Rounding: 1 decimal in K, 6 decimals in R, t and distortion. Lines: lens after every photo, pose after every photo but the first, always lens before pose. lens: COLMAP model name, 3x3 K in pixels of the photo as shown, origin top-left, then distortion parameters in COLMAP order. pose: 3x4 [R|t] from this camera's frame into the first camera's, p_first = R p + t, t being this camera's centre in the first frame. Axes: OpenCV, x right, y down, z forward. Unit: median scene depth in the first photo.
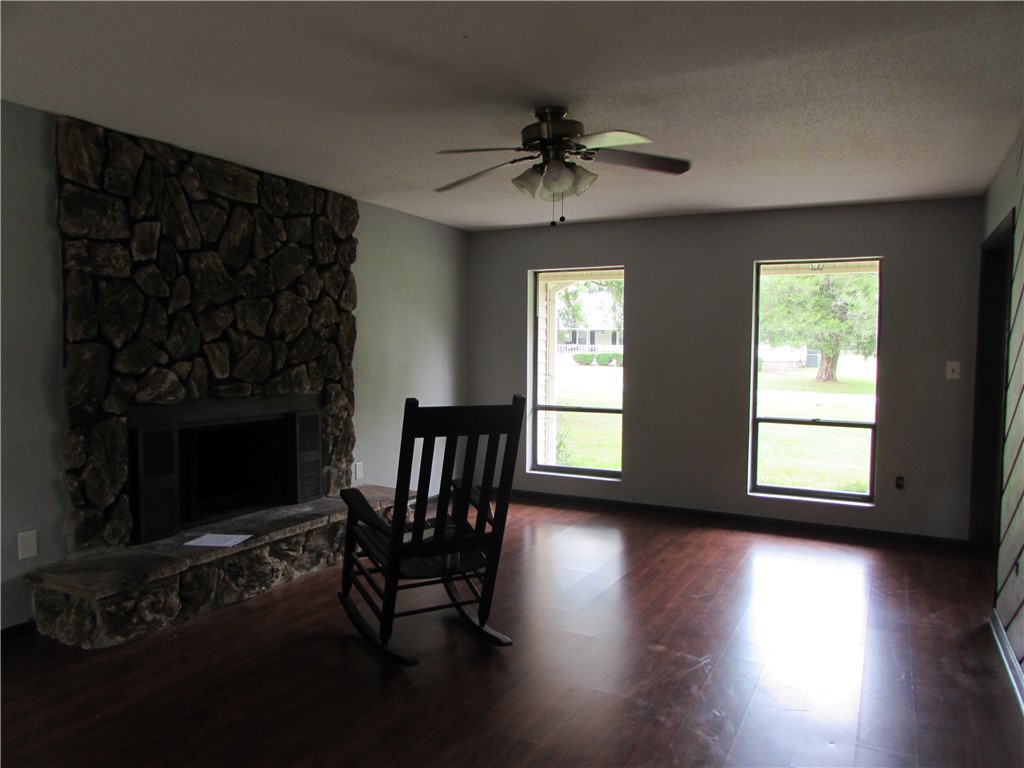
lens RADIAL K [[729.4, 0, 512.9], [0, 729.4, 387.1], [0, 0, 1]] dist [-0.041232, 0.024126]
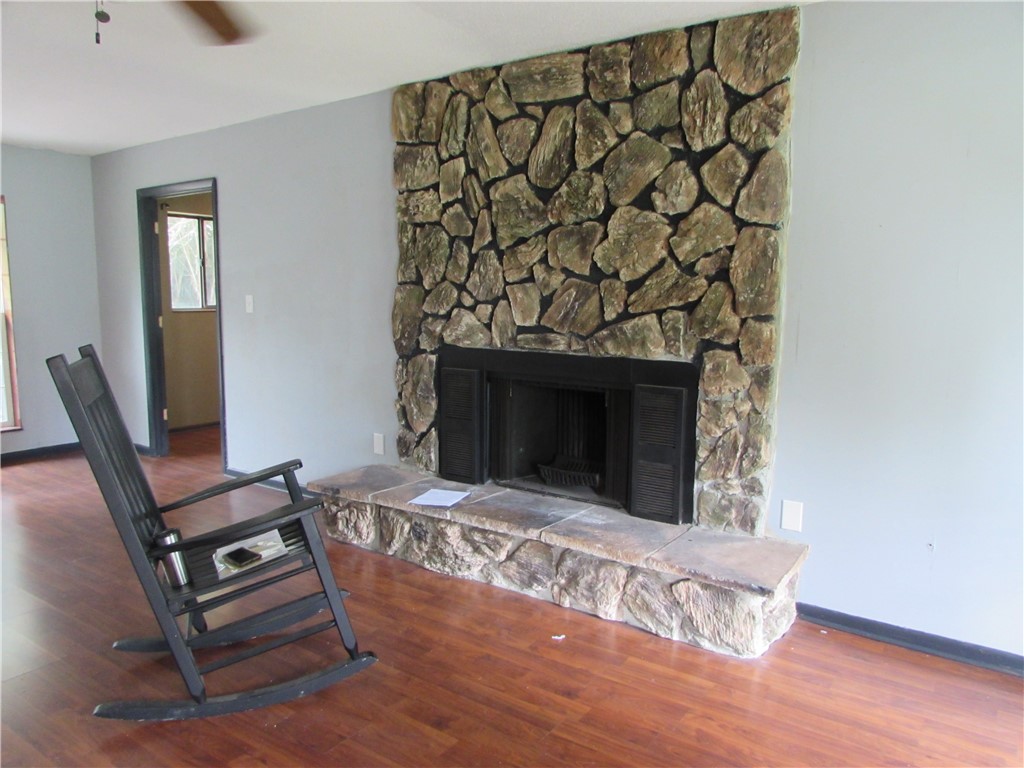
lens RADIAL K [[729.4, 0, 510.5], [0, 729.4, 382.5], [0, 0, 1]] dist [-0.041232, 0.024126]
pose [[-0.128164, 0.117317, -0.984790, 0.452531], [-0.058934, 0.990323, 0.125646, -0.053548], [0.990000, 0.074141, -0.120009, 1.115327]]
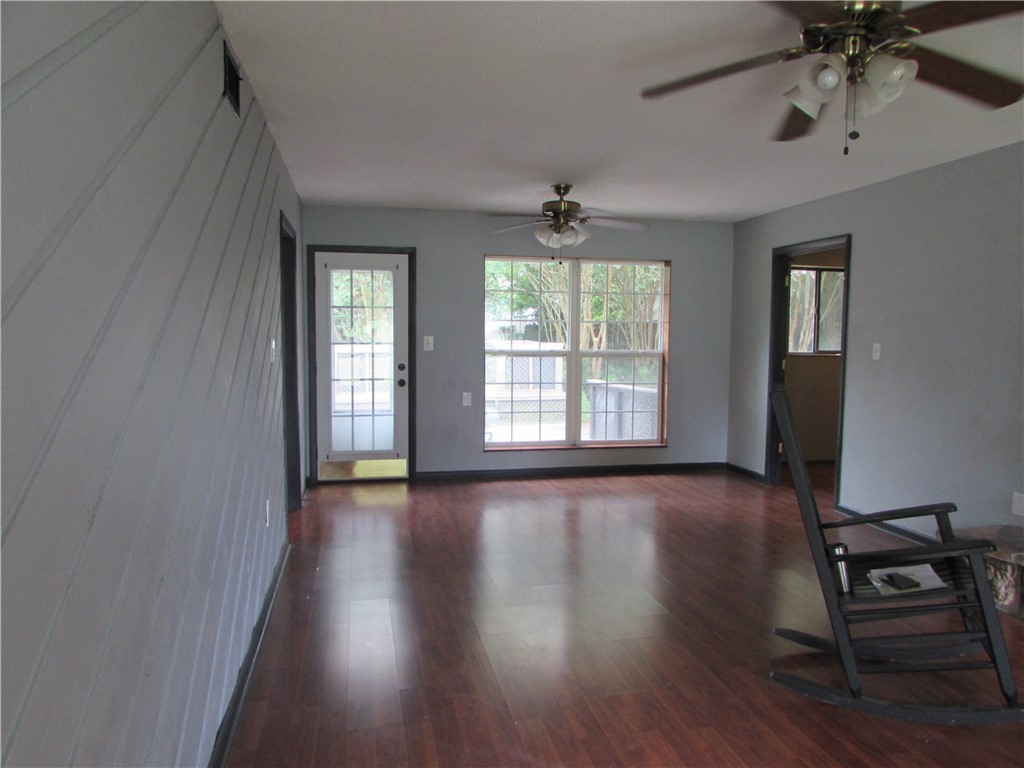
lens RADIAL K [[729.4, 0, 518.8], [0, 729.4, 379.3], [0, 0, 1]] dist [-0.041232, 0.024126]
pose [[-0.763463, 0.026769, -0.645297, 0.590495], [-0.055254, 0.992770, 0.106556, -0.057211], [0.643484, 0.117007, -0.756464, 1.090135]]
